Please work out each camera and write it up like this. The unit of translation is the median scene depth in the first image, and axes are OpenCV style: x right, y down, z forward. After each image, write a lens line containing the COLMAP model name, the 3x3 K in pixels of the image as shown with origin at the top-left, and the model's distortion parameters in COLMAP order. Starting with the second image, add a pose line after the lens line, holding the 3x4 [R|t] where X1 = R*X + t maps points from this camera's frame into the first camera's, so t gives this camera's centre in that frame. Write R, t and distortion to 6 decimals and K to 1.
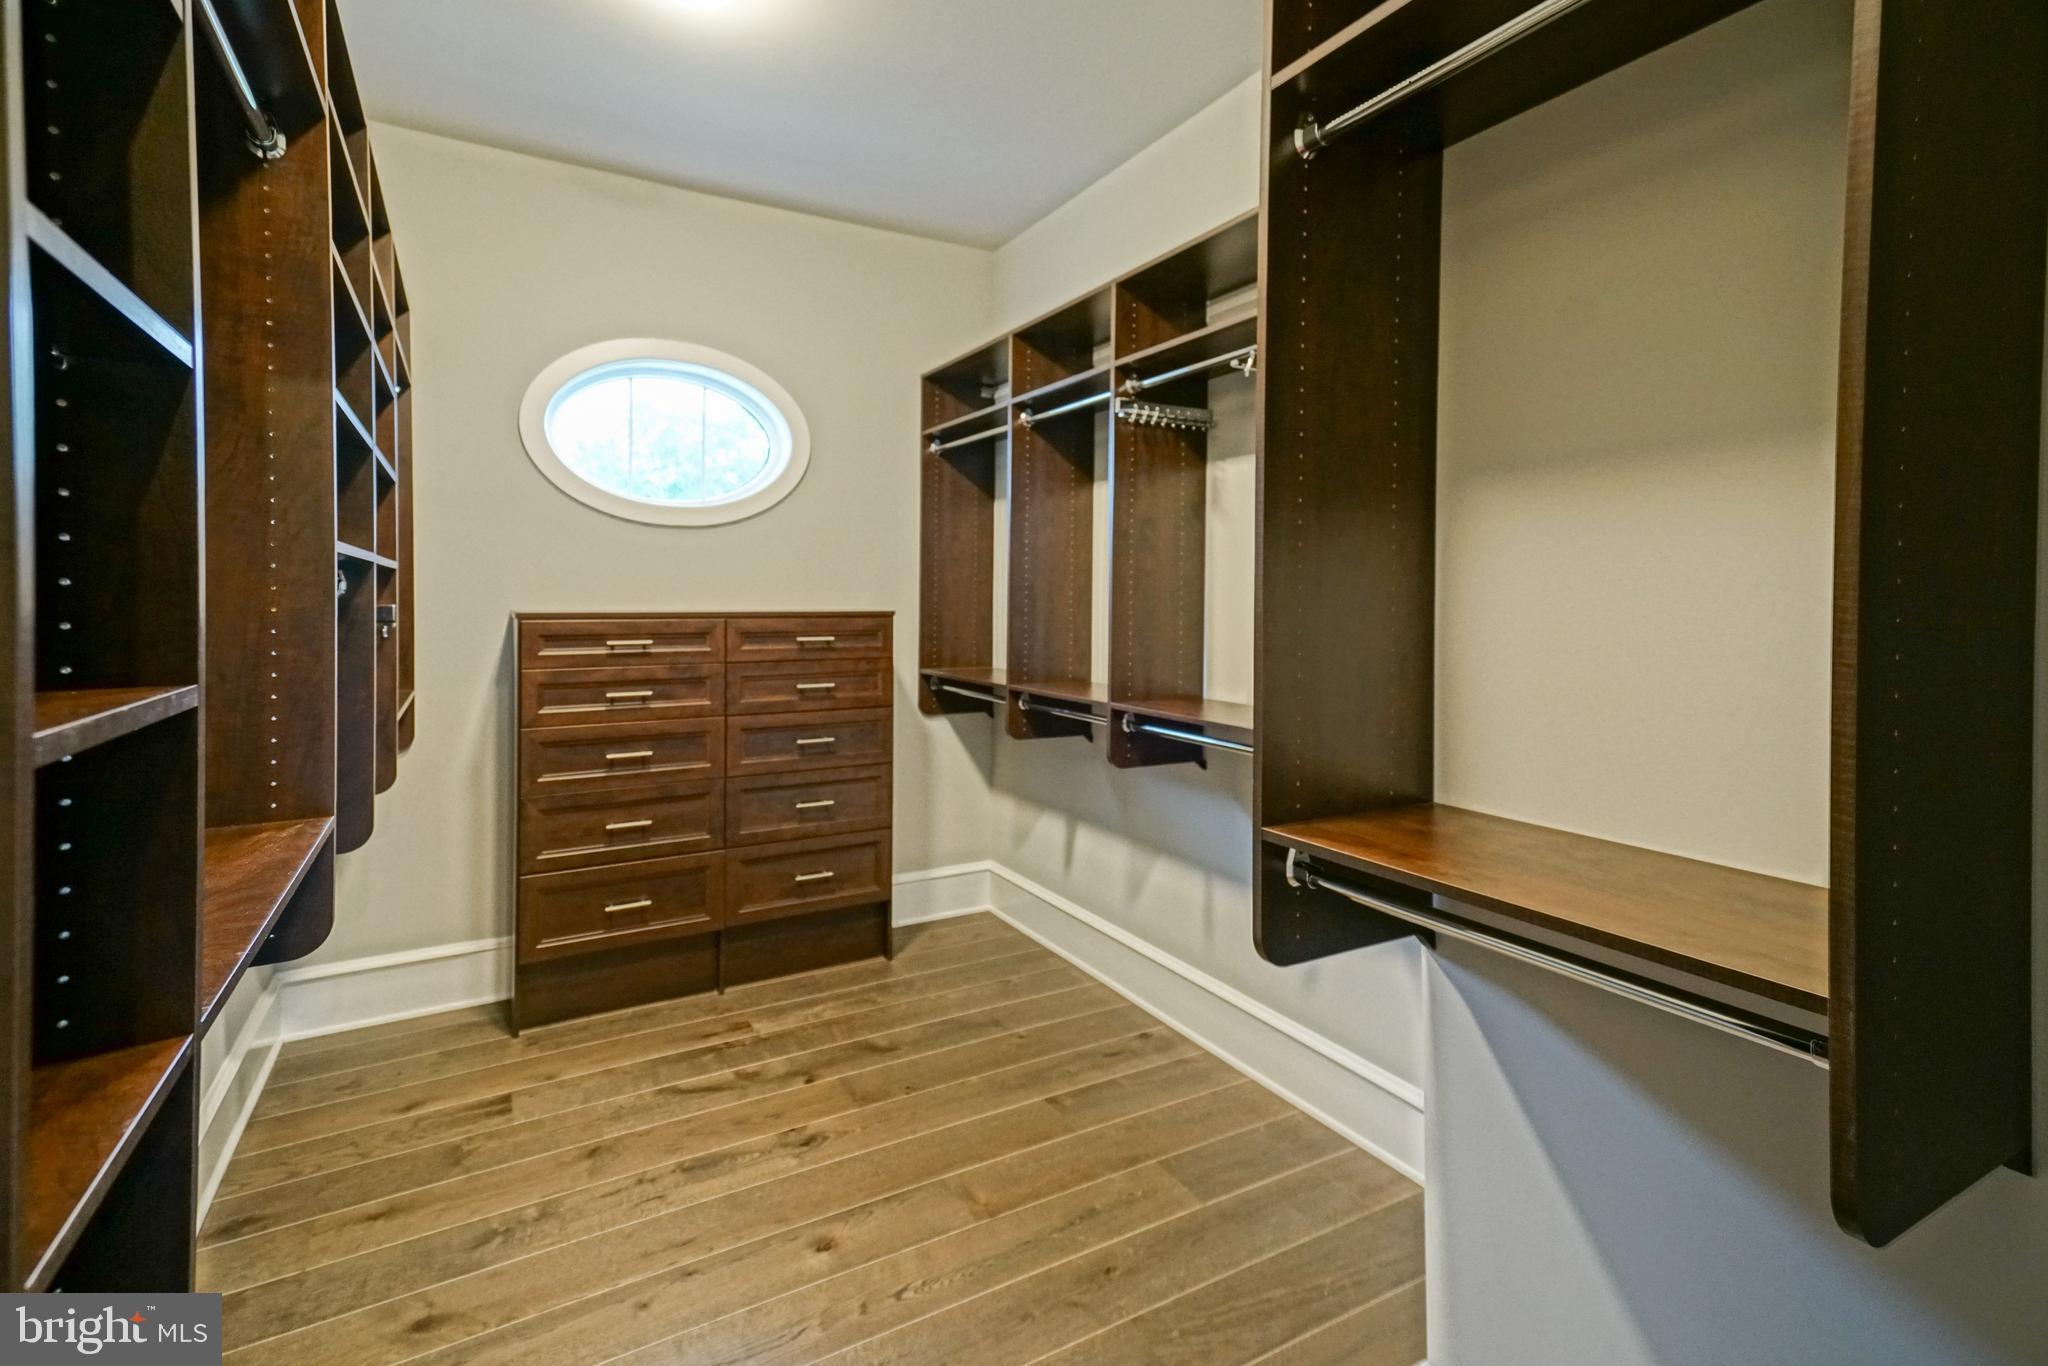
lens RADIAL K [[916.2, 0, 1022.9], [0, 916.2, 680.3], [0, 0, 1]] dist [0.005185, -0.000456]
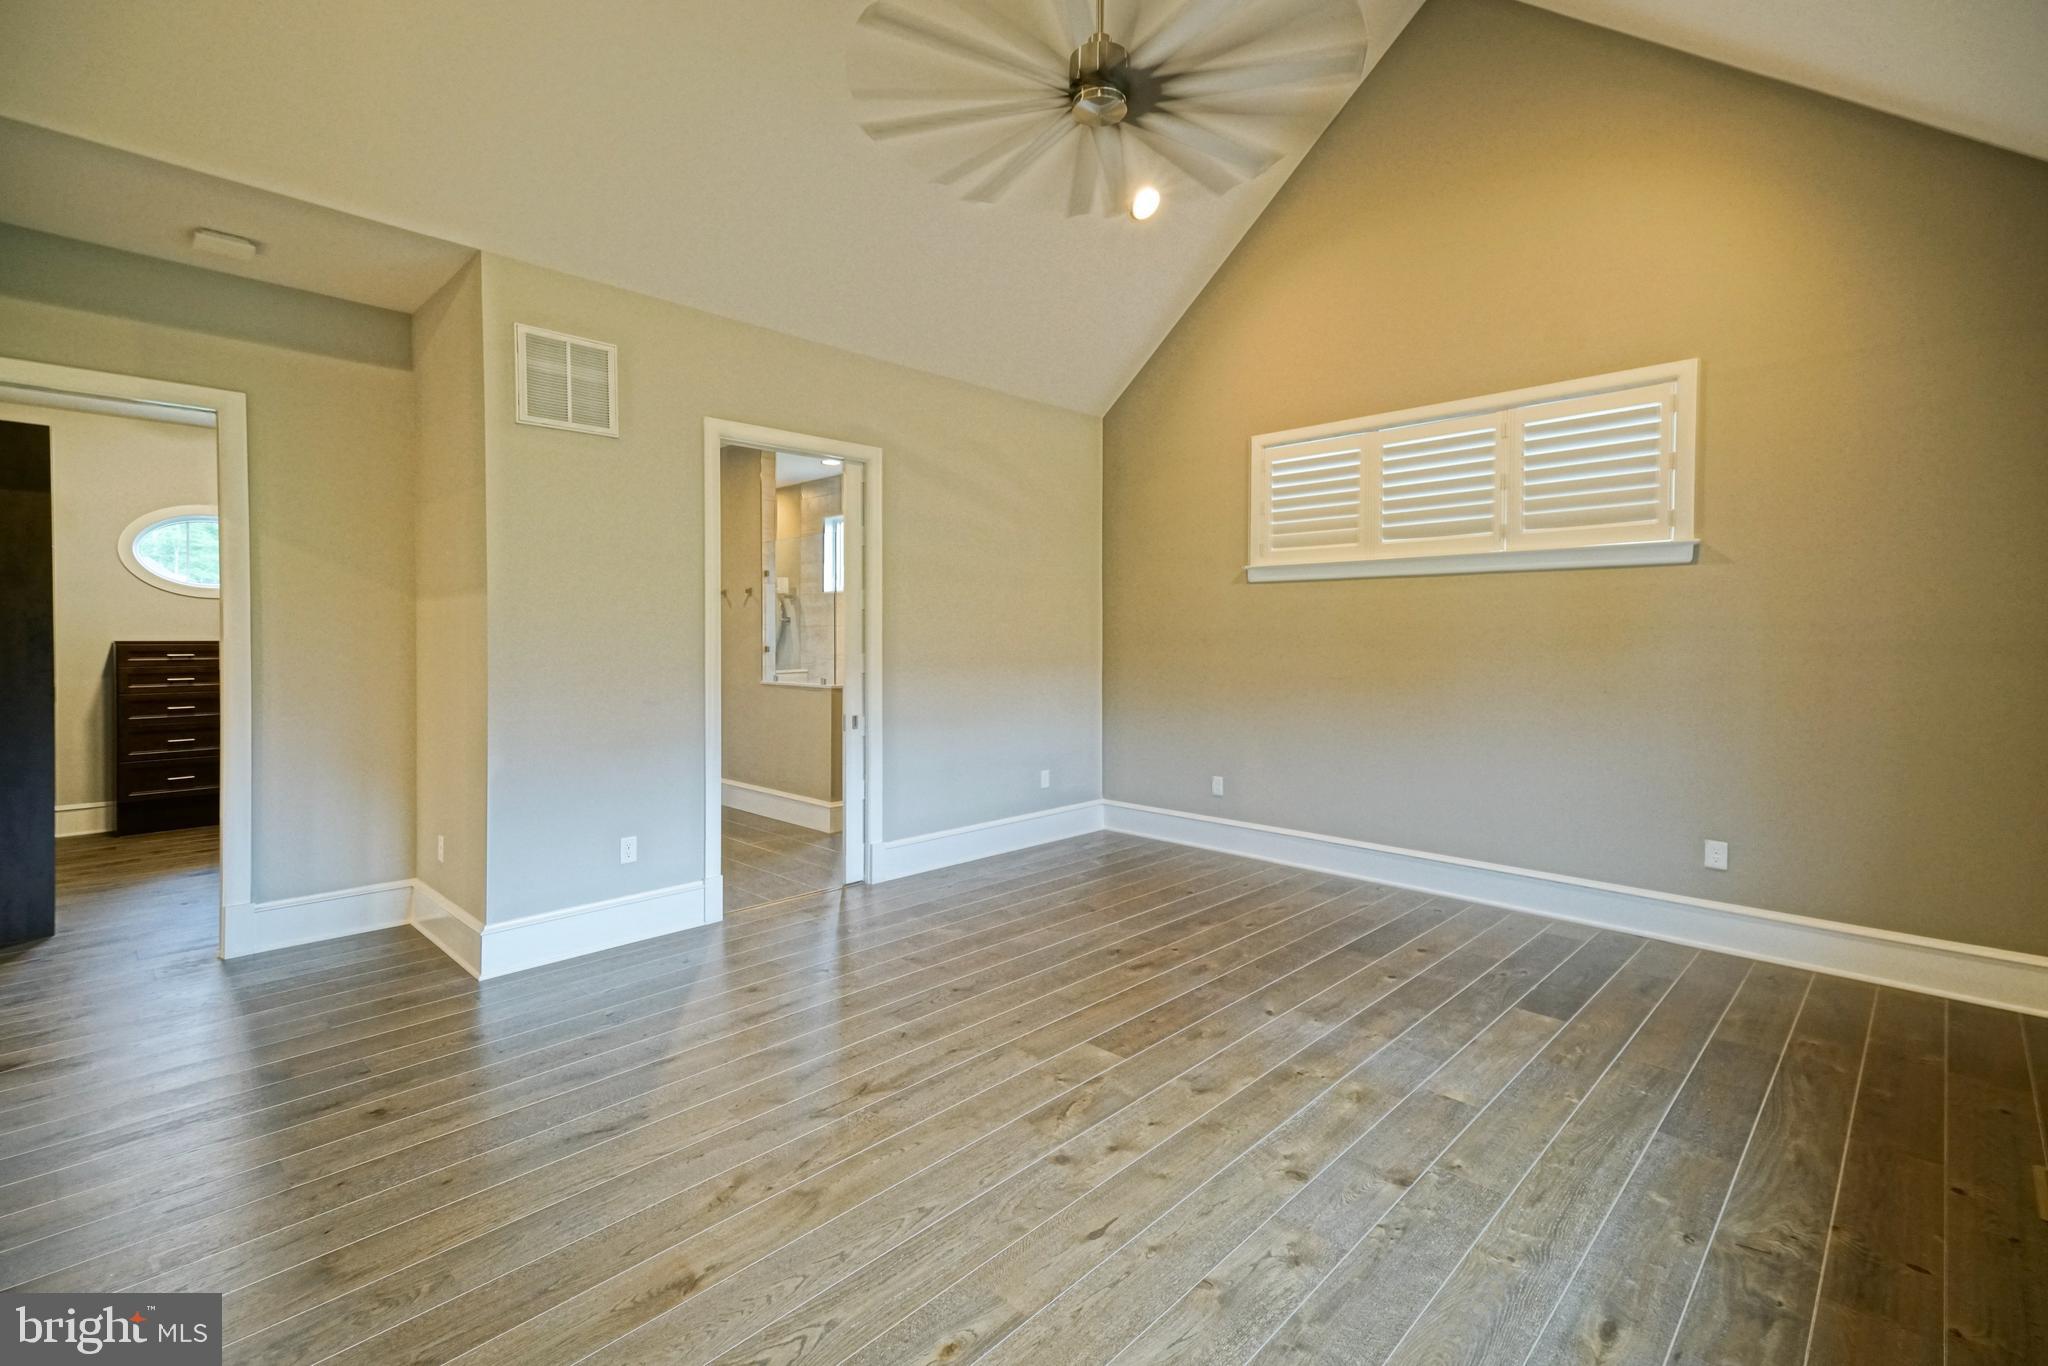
lens RADIAL K [[916.2, 0, 1025.3], [0, 916.2, 681.9], [0, 0, 1]] dist [0.005185, -0.000456]
pose [[0.966762, 0.001408, 0.255675, 0.924157], [-0.003369, 0.999968, 0.007233, -0.000205], [-0.255656, -0.007854, 0.966736, -1.575176]]
